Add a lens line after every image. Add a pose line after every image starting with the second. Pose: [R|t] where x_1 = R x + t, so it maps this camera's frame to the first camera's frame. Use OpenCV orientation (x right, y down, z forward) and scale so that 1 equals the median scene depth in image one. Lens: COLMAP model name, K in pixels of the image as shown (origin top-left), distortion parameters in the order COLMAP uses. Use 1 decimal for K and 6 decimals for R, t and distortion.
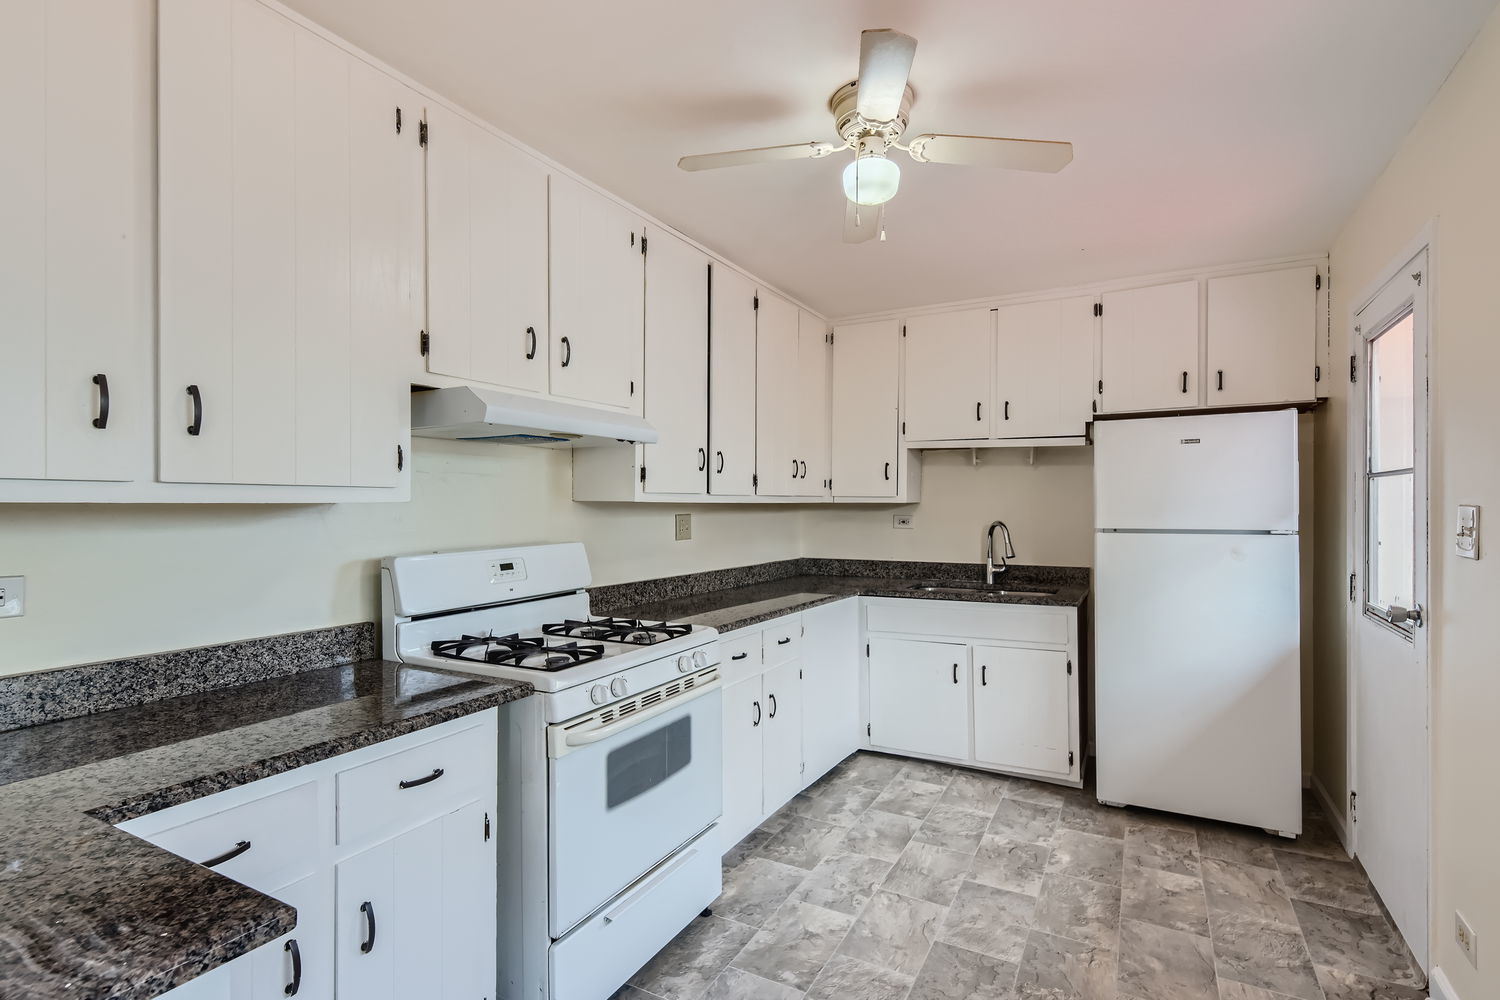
lens RADIAL K [[725.1, 0, 763.7], [0, 725.1, 500.3], [0, 0, 1]] dist [0.007342, 0.000324]
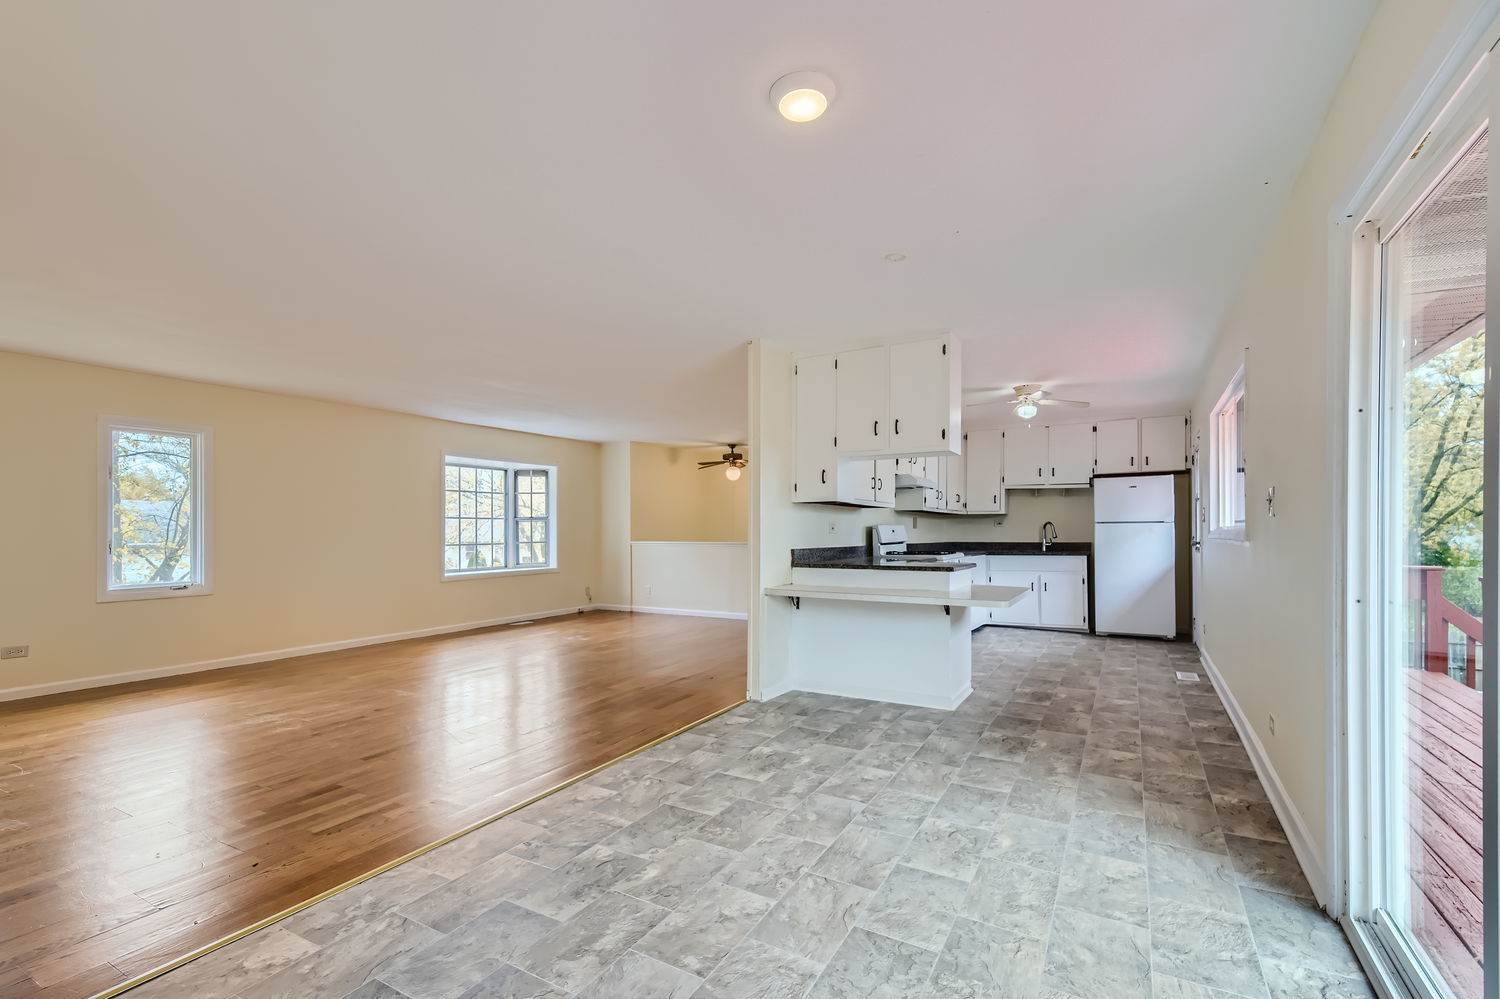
lens RADIAL K [[658.0, 0, 753.4], [0, 658.0, 520.7], [0, 0, 1]] dist [0.019290, -0.004033]
pose [[0.999490, -0.001902, -0.031869, -0.706466], [0.001483, 0.999912, -0.013174, 0.070014], [0.031892, 0.013120, 0.999405, -1.437208]]
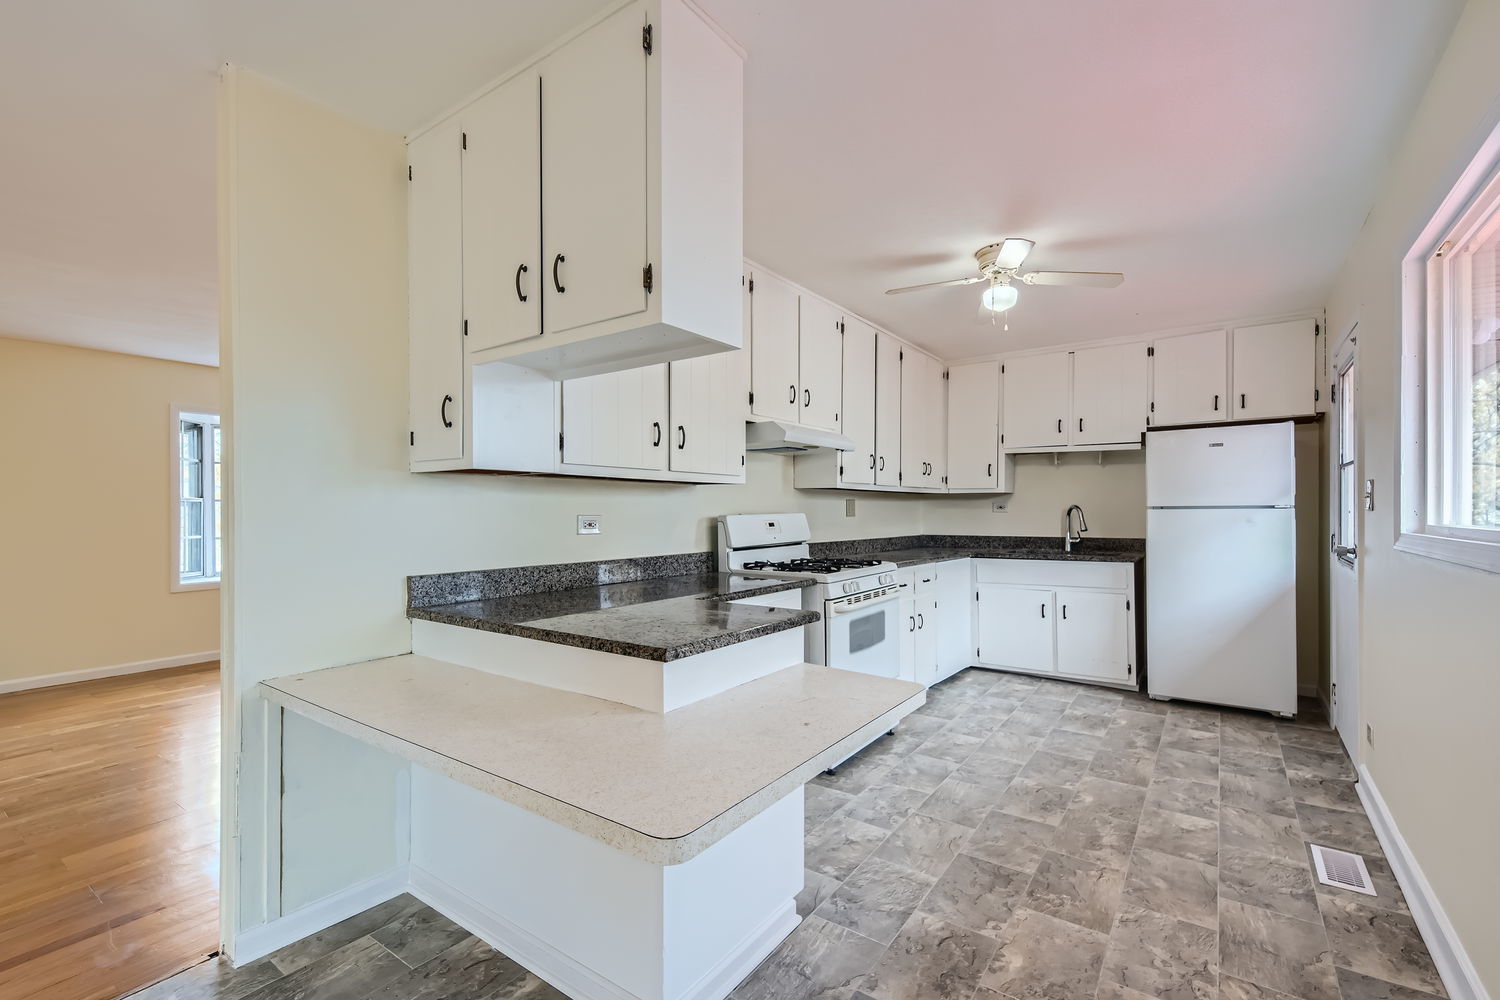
lens RADIAL K [[658.0, 0, 757.6], [0, 658.0, 508.4], [0, 0, 1]] dist [0.019290, -0.004033]
pose [[0.991779, -0.002187, -0.127945, -0.158736], [0.002681, 0.999990, 0.003691, 0.039934], [0.127936, -0.004004, 0.991774, -0.452516]]
